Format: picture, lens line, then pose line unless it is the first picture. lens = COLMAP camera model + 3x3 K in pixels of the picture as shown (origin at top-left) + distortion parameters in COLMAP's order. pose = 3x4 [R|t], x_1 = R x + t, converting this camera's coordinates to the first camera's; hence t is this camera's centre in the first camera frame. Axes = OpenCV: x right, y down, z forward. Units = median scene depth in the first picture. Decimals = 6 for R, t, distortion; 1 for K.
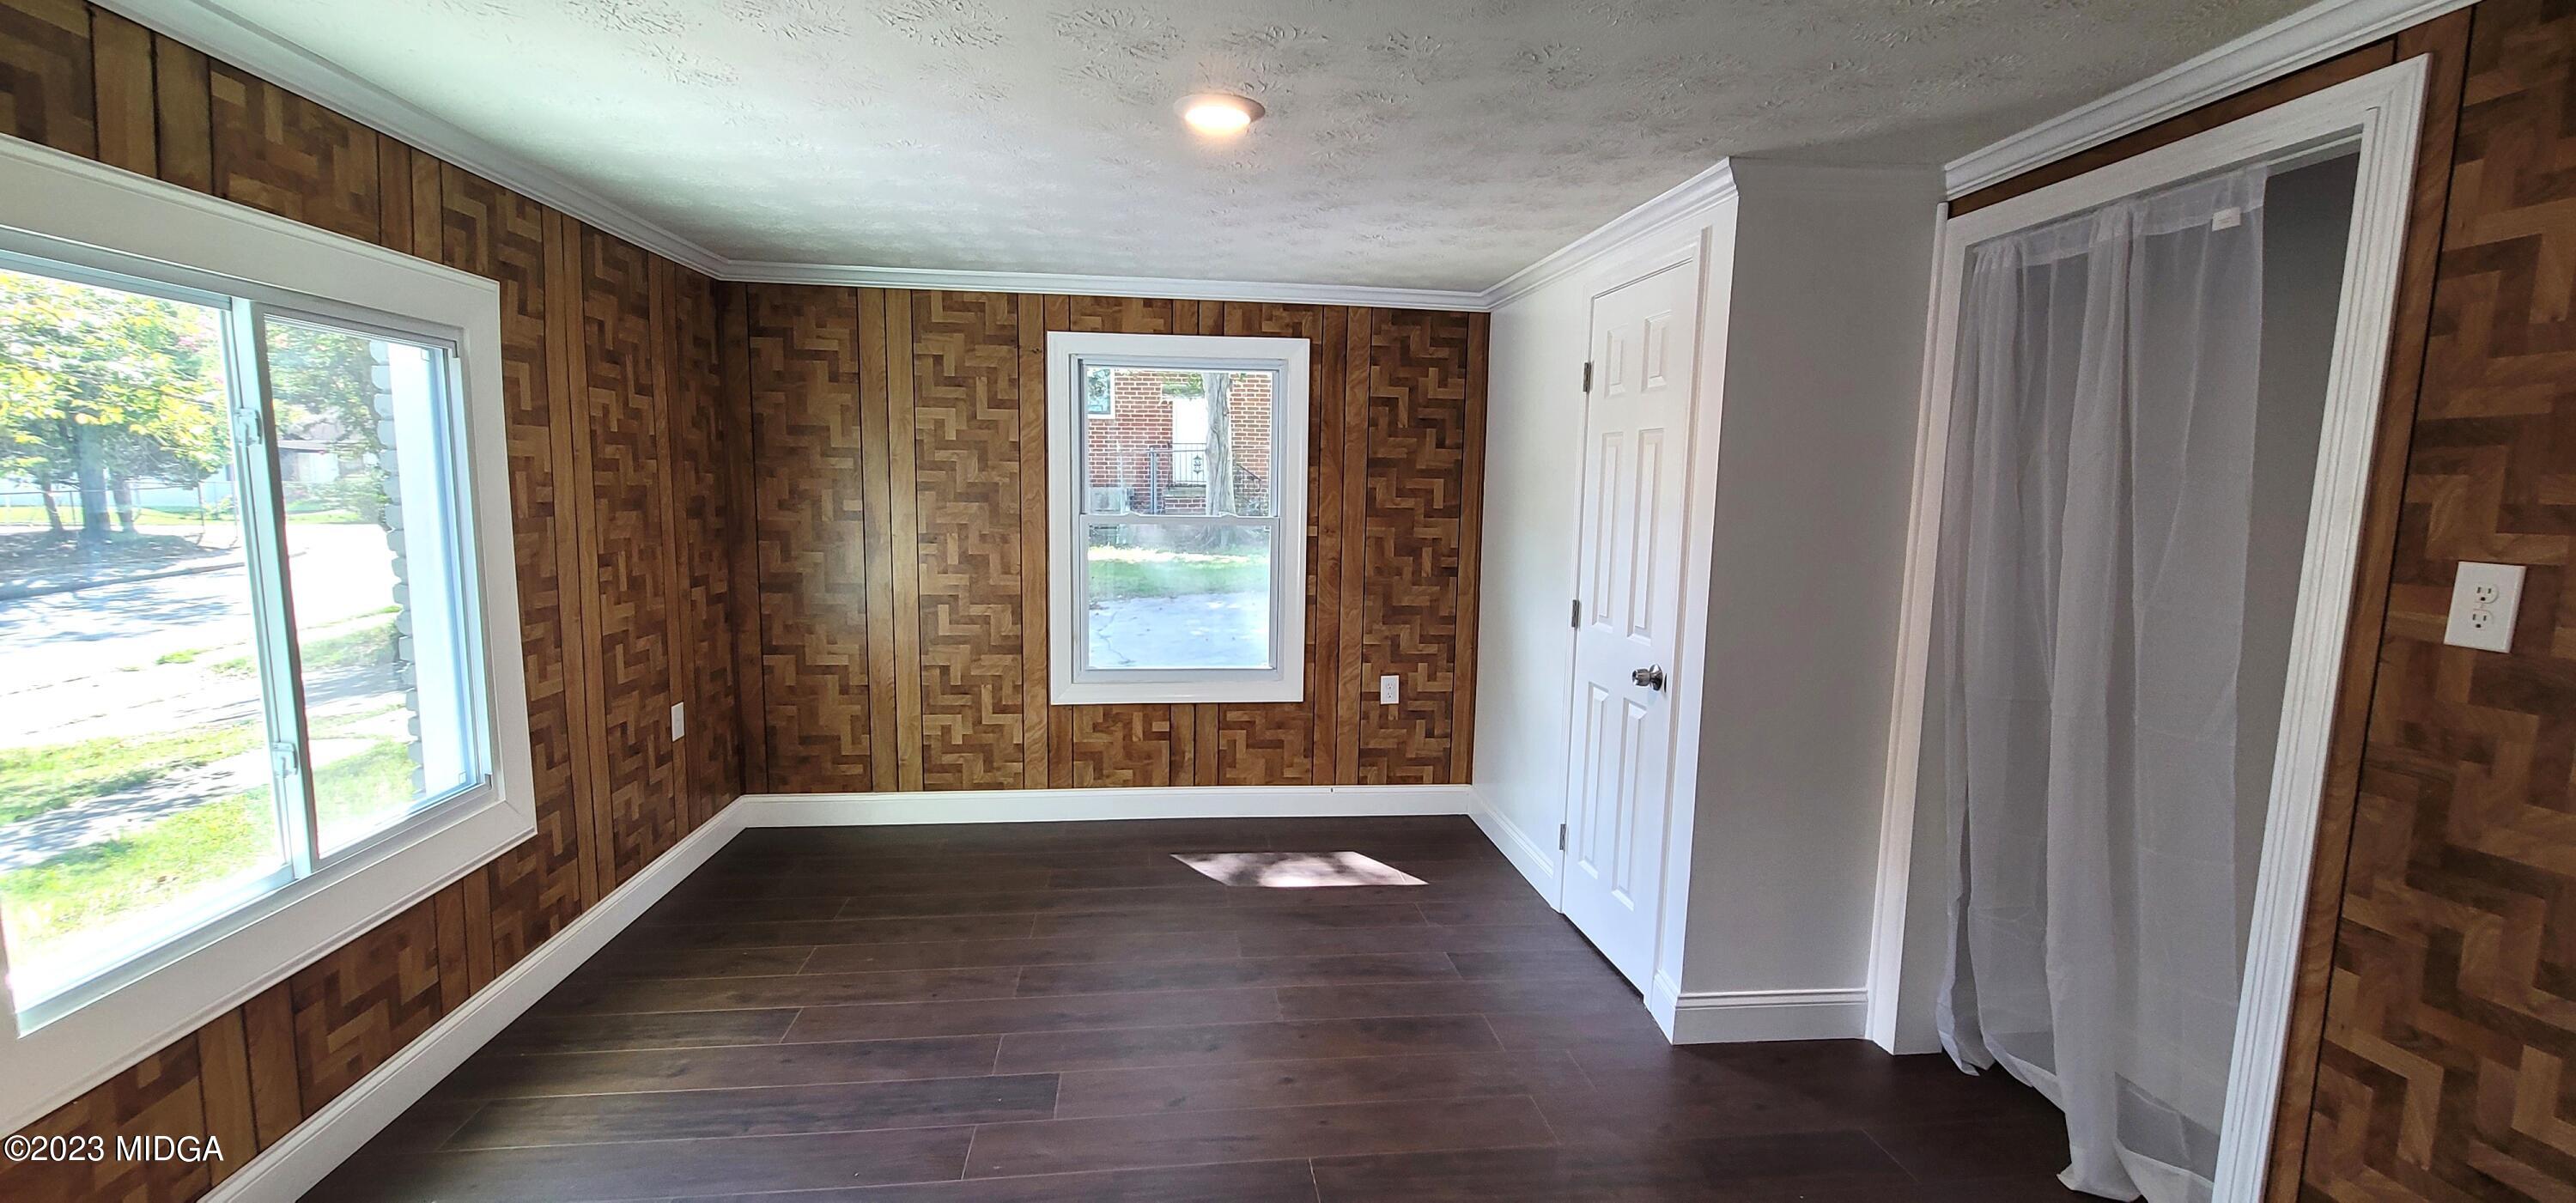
lens RADIAL K [[1057.9, 0, 1269.8], [0, 1057.9, 608.7], [0, 0, 1]] dist [-0.003394, 0.000564]
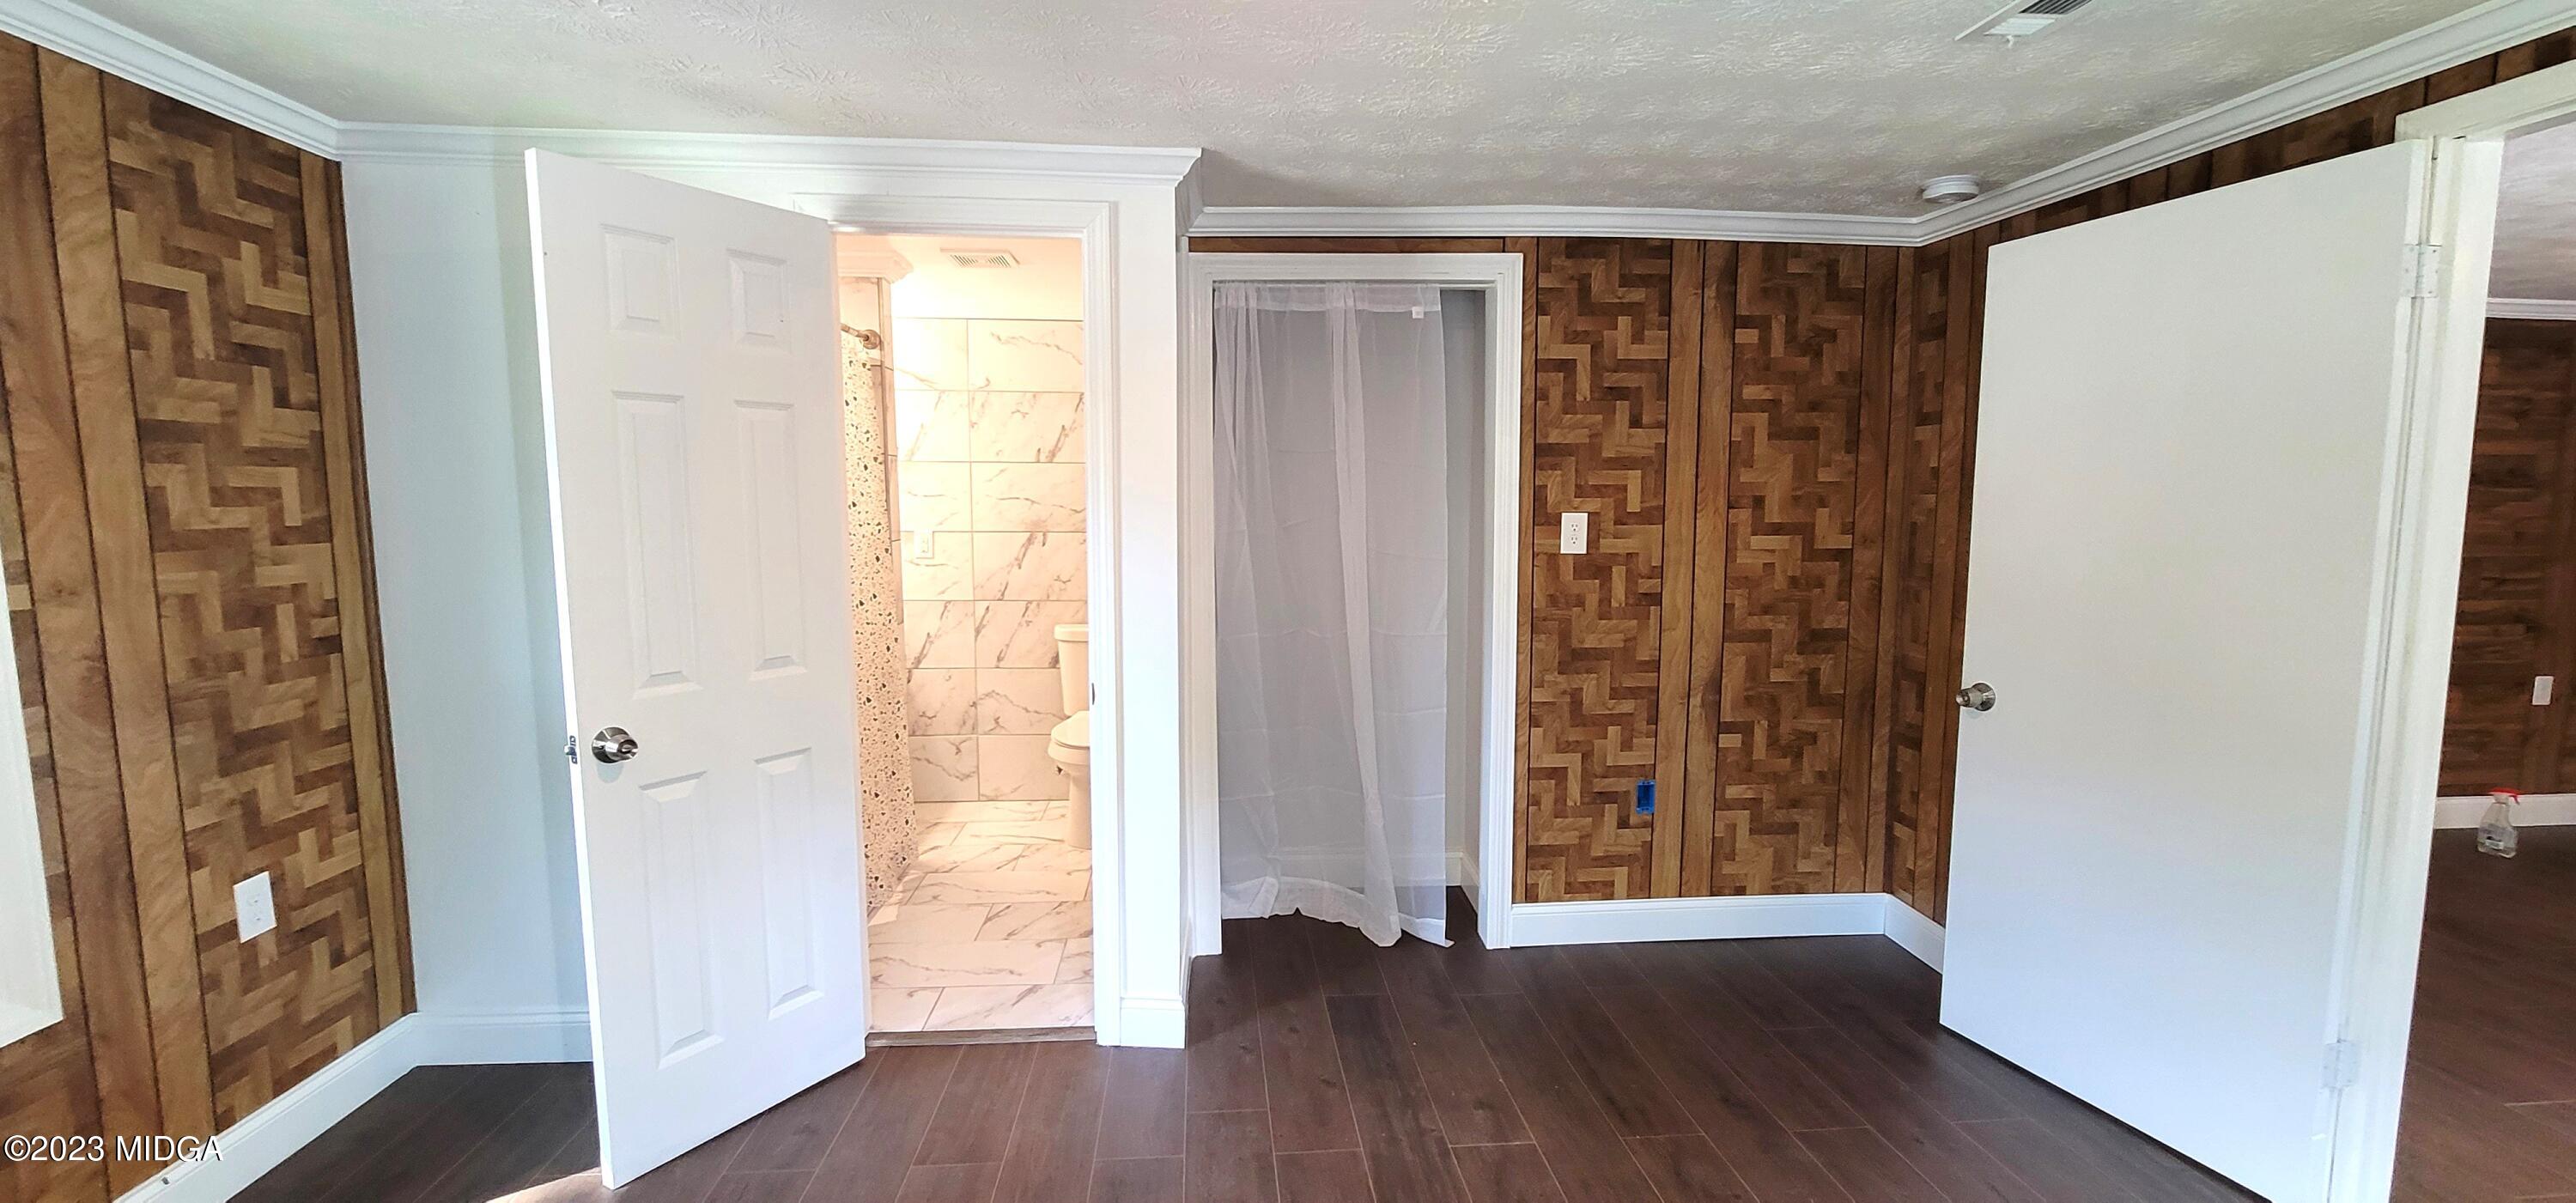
lens RADIAL K [[1057.9, 0, 1275.4], [0, 1057.9, 612.8], [0, 0, 1]] dist [-0.003394, 0.000564]
pose [[0.036838, -0.127341, 0.991175, -0.338075], [0.119175, 0.985329, 0.122161, -0.059953], [-0.992190, 0.113623, 0.051473, 0.515218]]
